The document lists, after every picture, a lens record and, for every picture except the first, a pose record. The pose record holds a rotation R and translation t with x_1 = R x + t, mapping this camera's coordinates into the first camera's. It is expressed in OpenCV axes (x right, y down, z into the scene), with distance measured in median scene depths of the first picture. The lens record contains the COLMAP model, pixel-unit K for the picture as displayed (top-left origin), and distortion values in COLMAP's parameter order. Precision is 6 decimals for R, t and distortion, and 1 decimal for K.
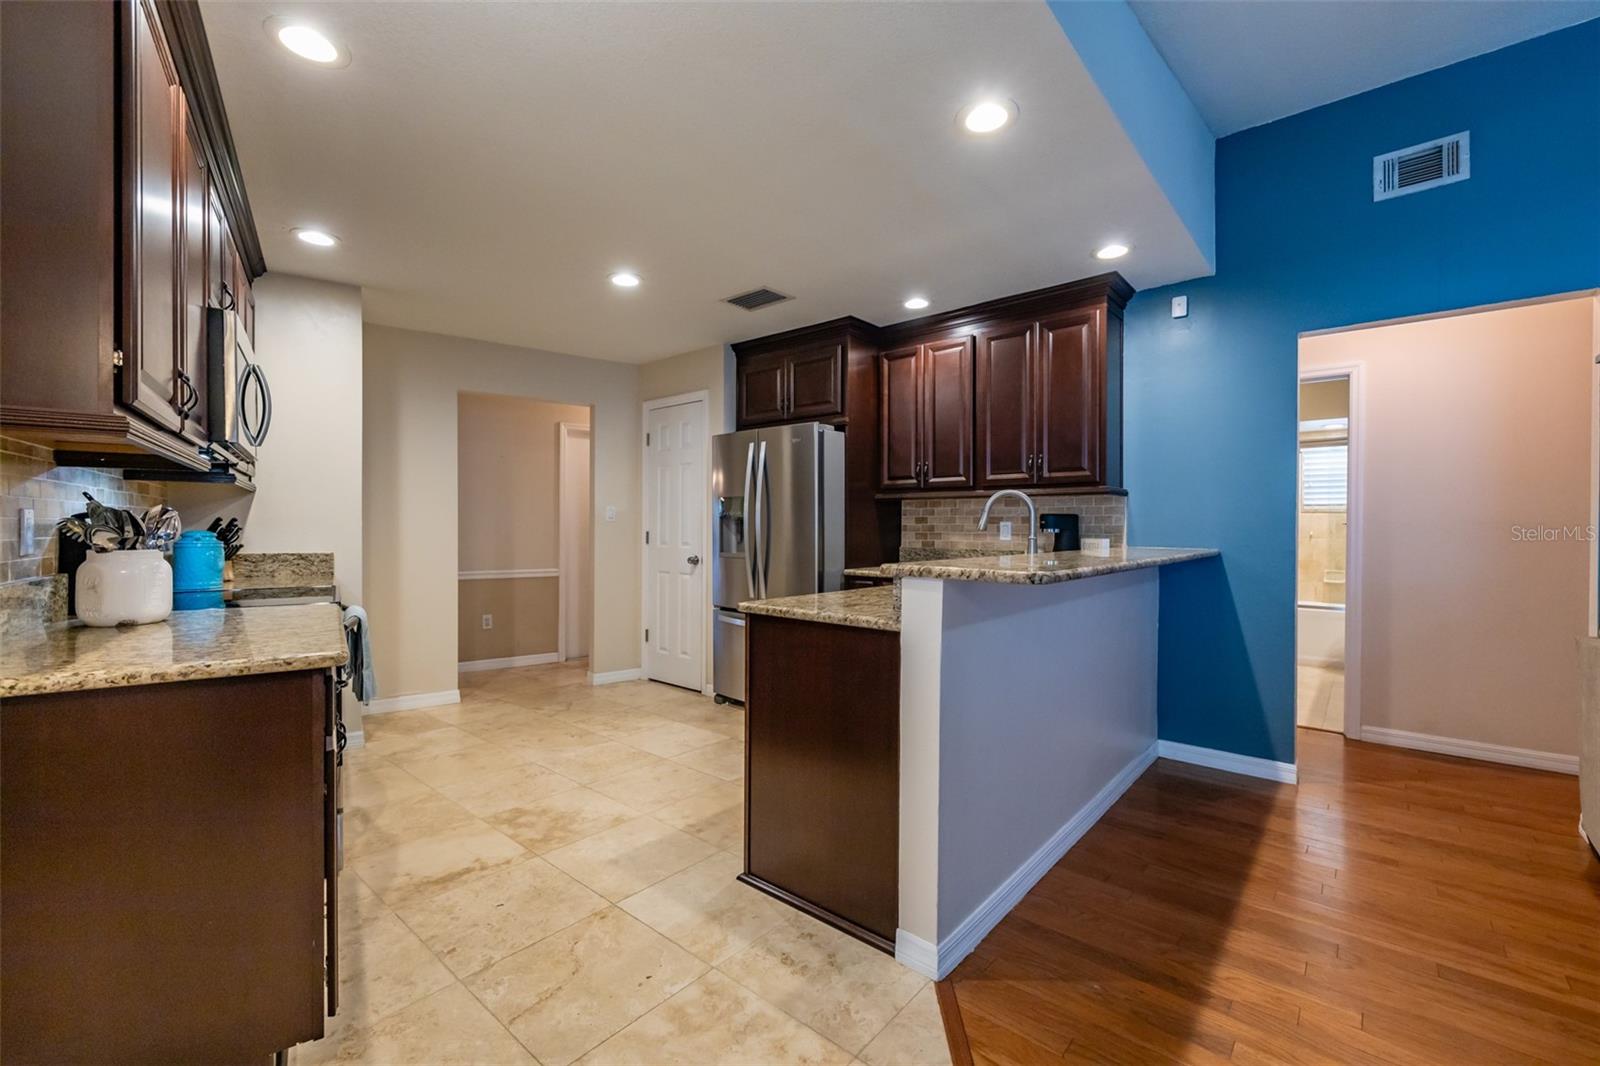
lens RADIAL K [[670.7, 0, 800.0], [0, 670.7, 533.0], [0, 0, 1]] dist [-0.001006, -0.000138]
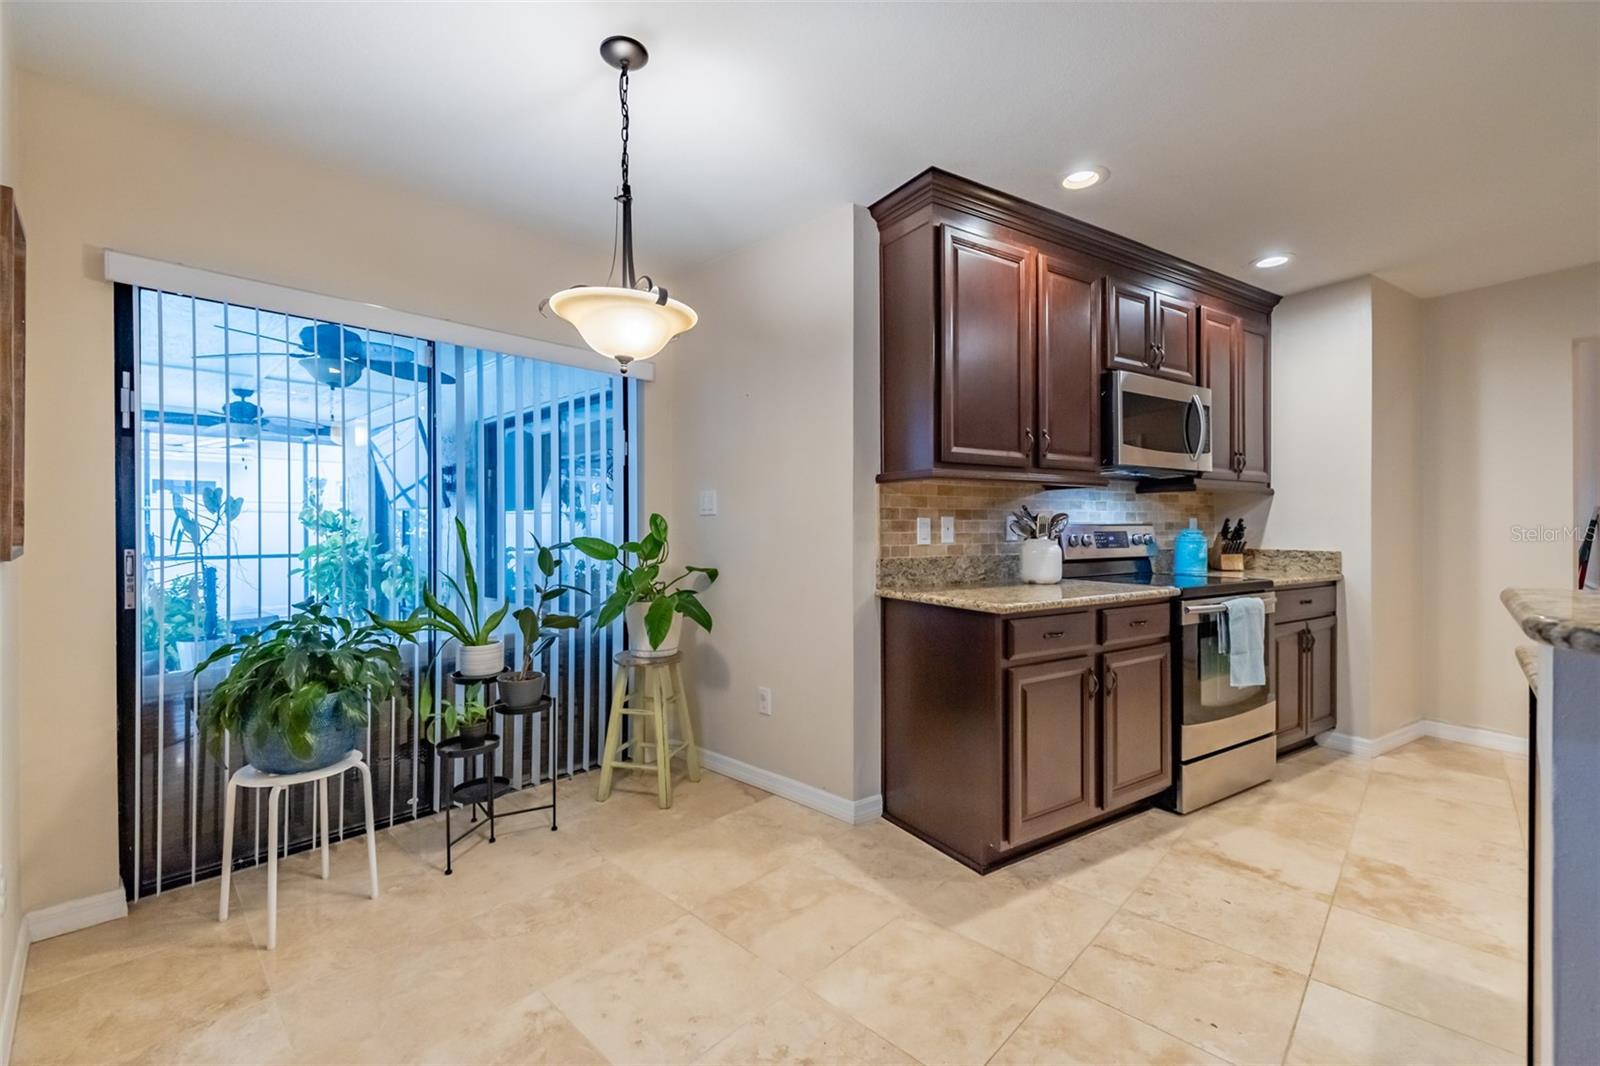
lens RADIAL K [[670.7, 0, 800.0], [0, 670.7, 533.0], [0, 0, 1]] dist [-0.001006, -0.000138]
pose [[-0.058046, 0.004325, -0.998305, 0.506280], [-0.009599, 0.999942, 0.004891, 0.006622], [0.998268, 0.009866, -0.058001, 0.362677]]
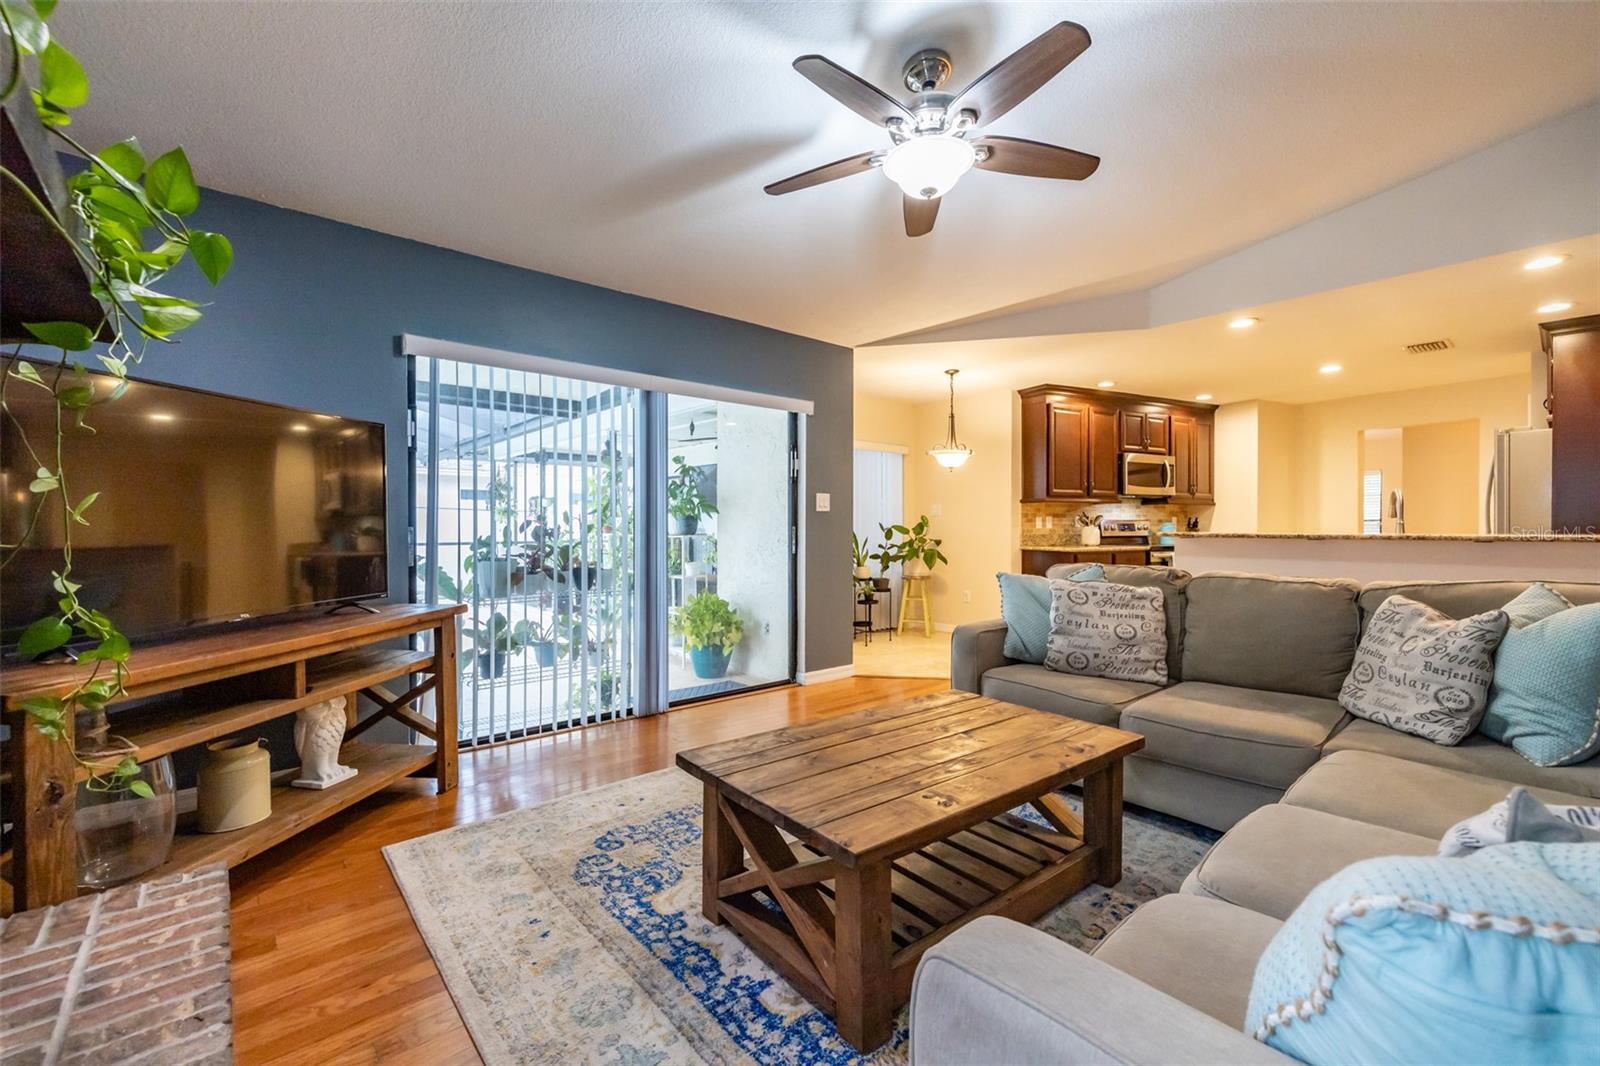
lens RADIAL K [[691.8, 0, 800.0], [0, 691.8, 533.0], [0, 0, 1]] dist [-0.001008, -0.000072]
pose [[-0.139673, 0.008173, -0.990164, 2.206157], [-0.011164, 0.999889, 0.009828, 0.030616], [0.990135, 0.012427, -0.139567, -0.047674]]
